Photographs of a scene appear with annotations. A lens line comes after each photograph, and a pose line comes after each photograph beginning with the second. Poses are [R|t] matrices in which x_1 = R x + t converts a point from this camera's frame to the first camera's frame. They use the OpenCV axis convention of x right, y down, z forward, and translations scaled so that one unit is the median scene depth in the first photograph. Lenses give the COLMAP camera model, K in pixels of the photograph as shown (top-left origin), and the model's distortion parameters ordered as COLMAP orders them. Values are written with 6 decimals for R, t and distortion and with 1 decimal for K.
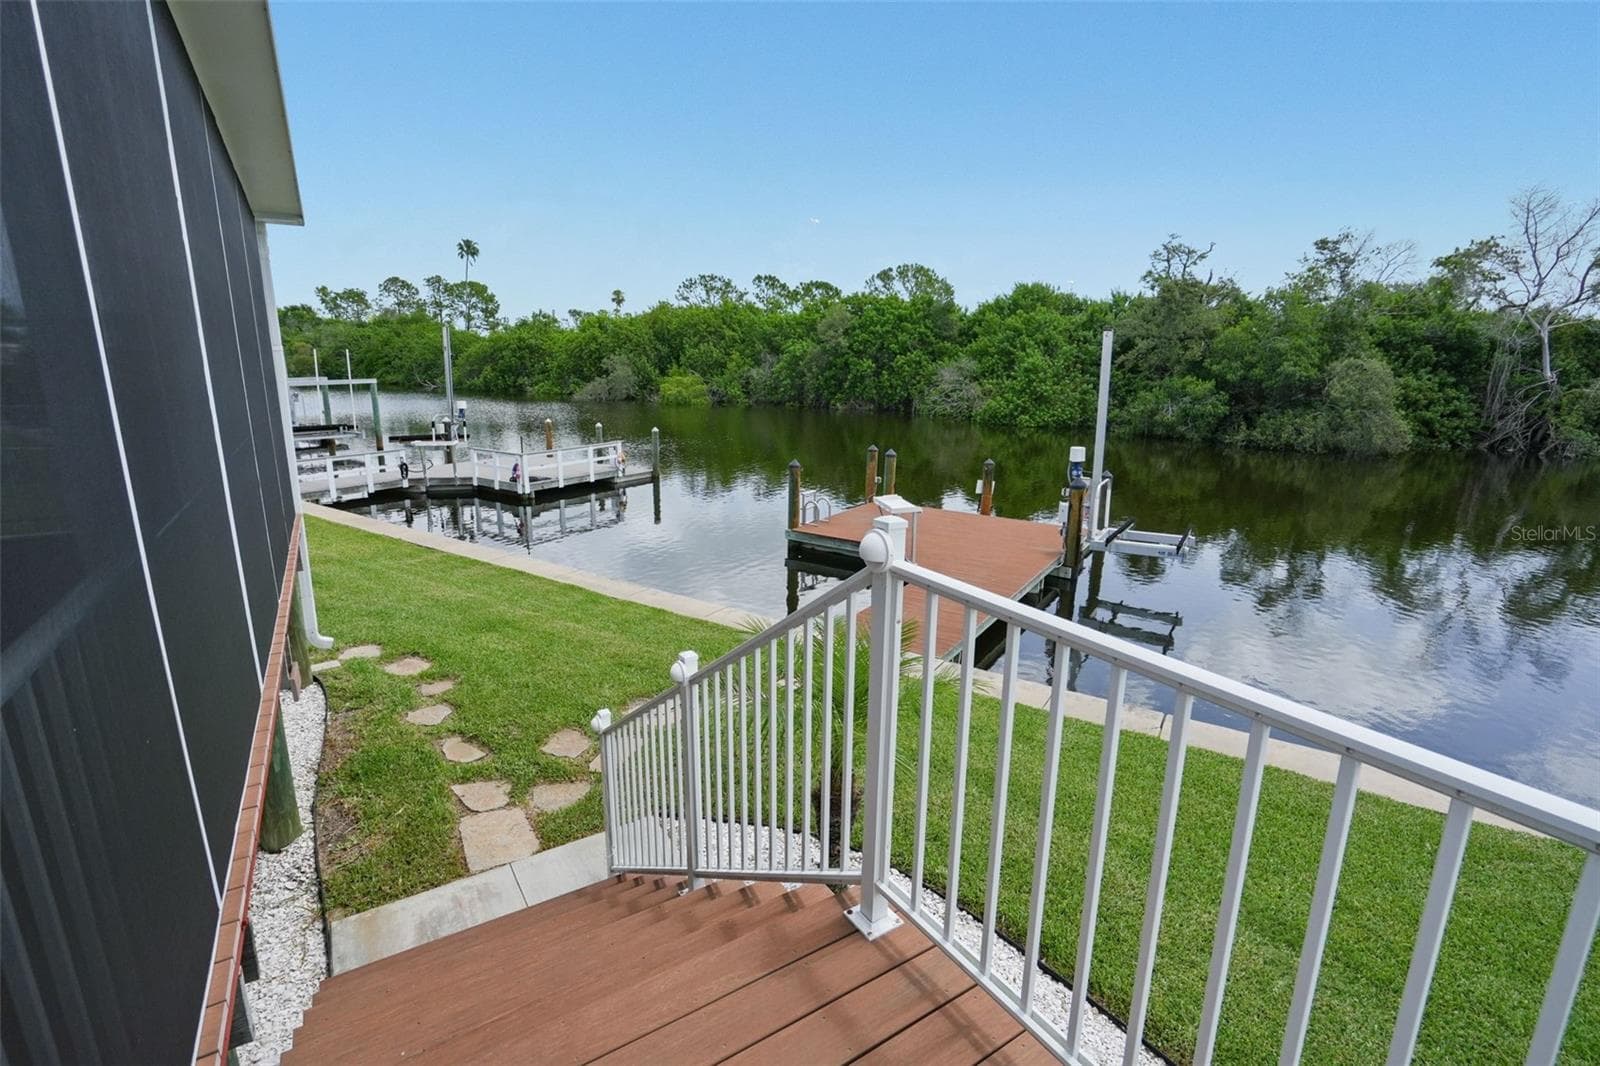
lens RADIAL K [[749.2, 0, 800.0], [0, 749.2, 533.0], [0, 0, 1]] dist [-0.066571, -0.000256]
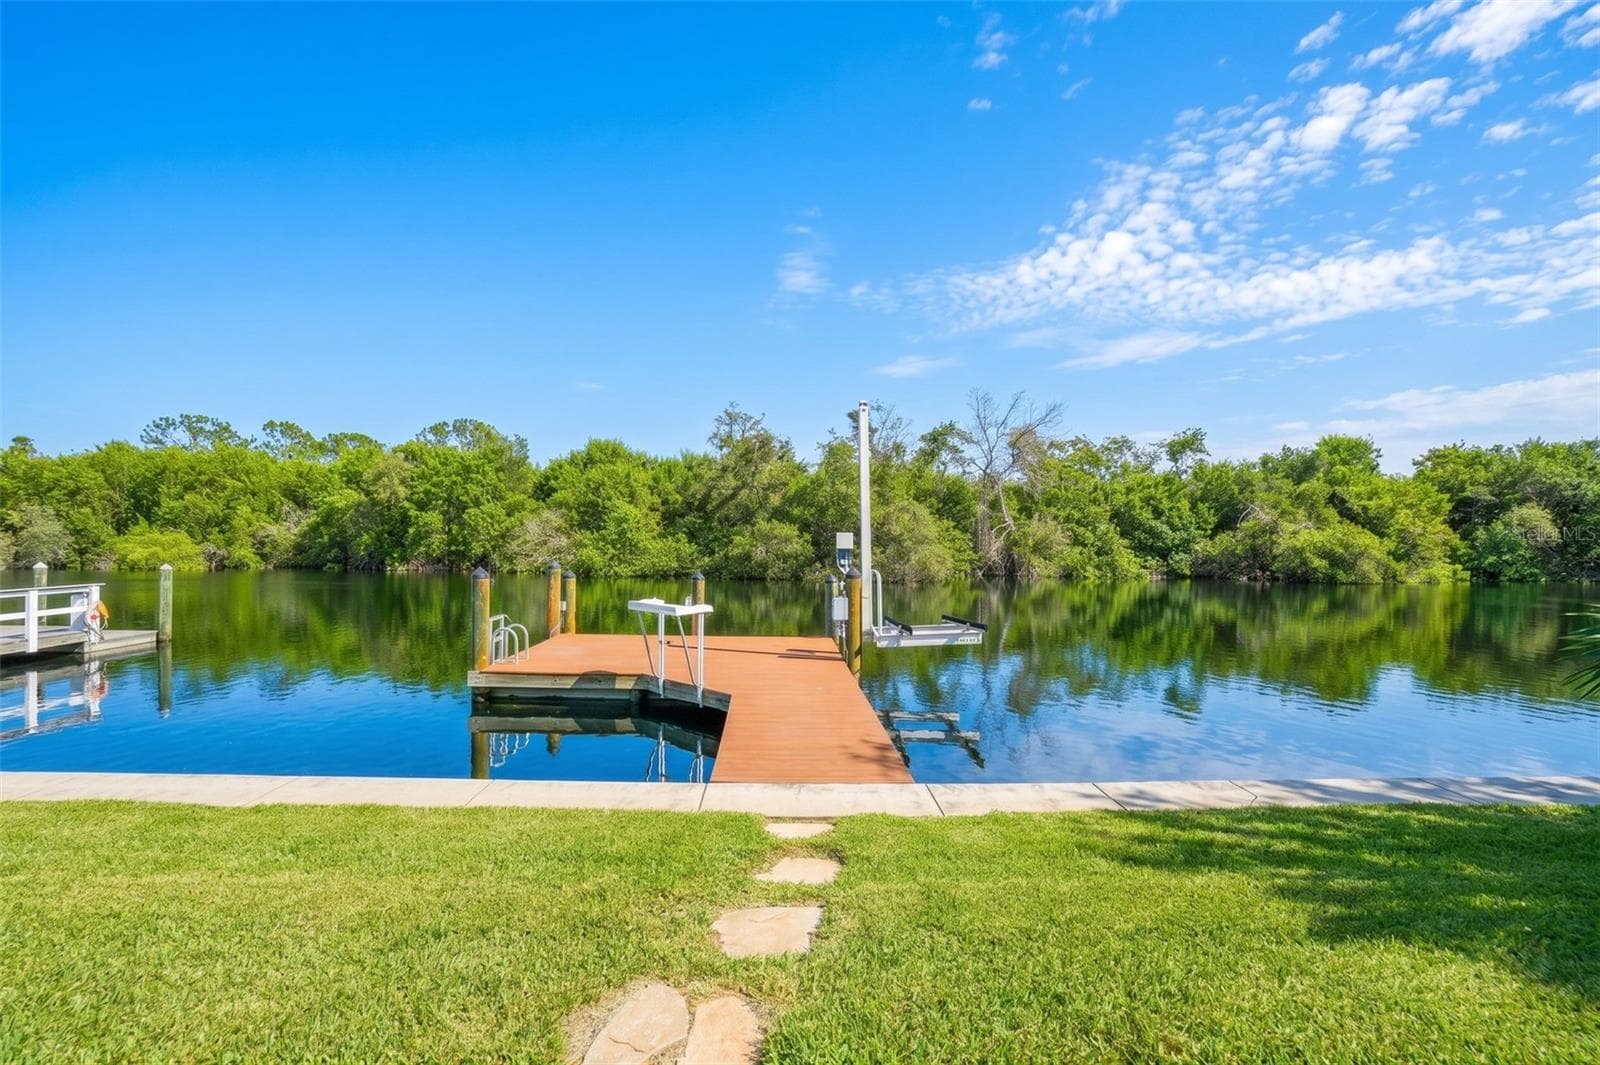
lens RADIAL K [[740.0, 0, 800.0], [0, 740.0, 532.5], [0, 0, 1]] dist [-0.054351, 0.022402]
pose [[0.822583, -0.001950, 0.568642, -0.041414], [0.134510, 0.972282, -0.191244, 0.010935], [-0.552508, 0.233802, 0.800045, 0.081069]]
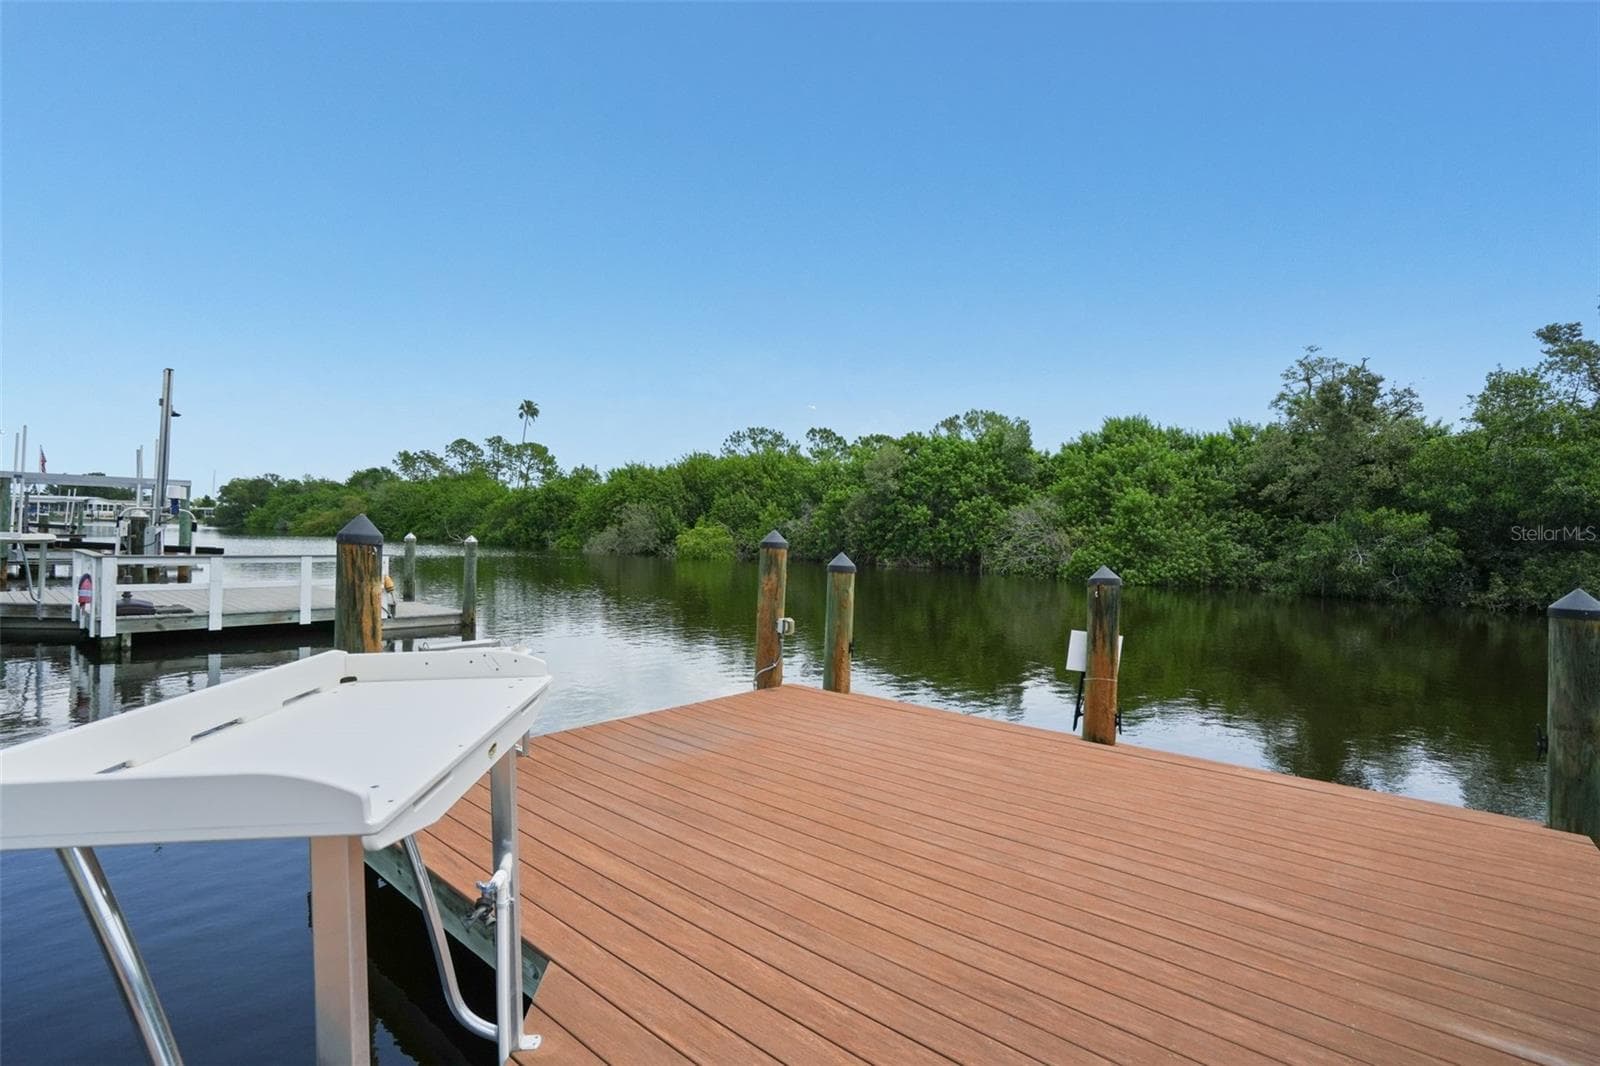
lens RADIAL K [[740.0, 0, 800.0], [0, 740.0, 533.0], [0, 0, 1]] dist [-0.054351, 0.022402]
pose [[0.993183, 0.010661, -0.116076, 0.050904], [-0.037939, 0.971153, -0.235419, -0.009618], [0.110218, 0.238218, 0.964937, 0.213768]]
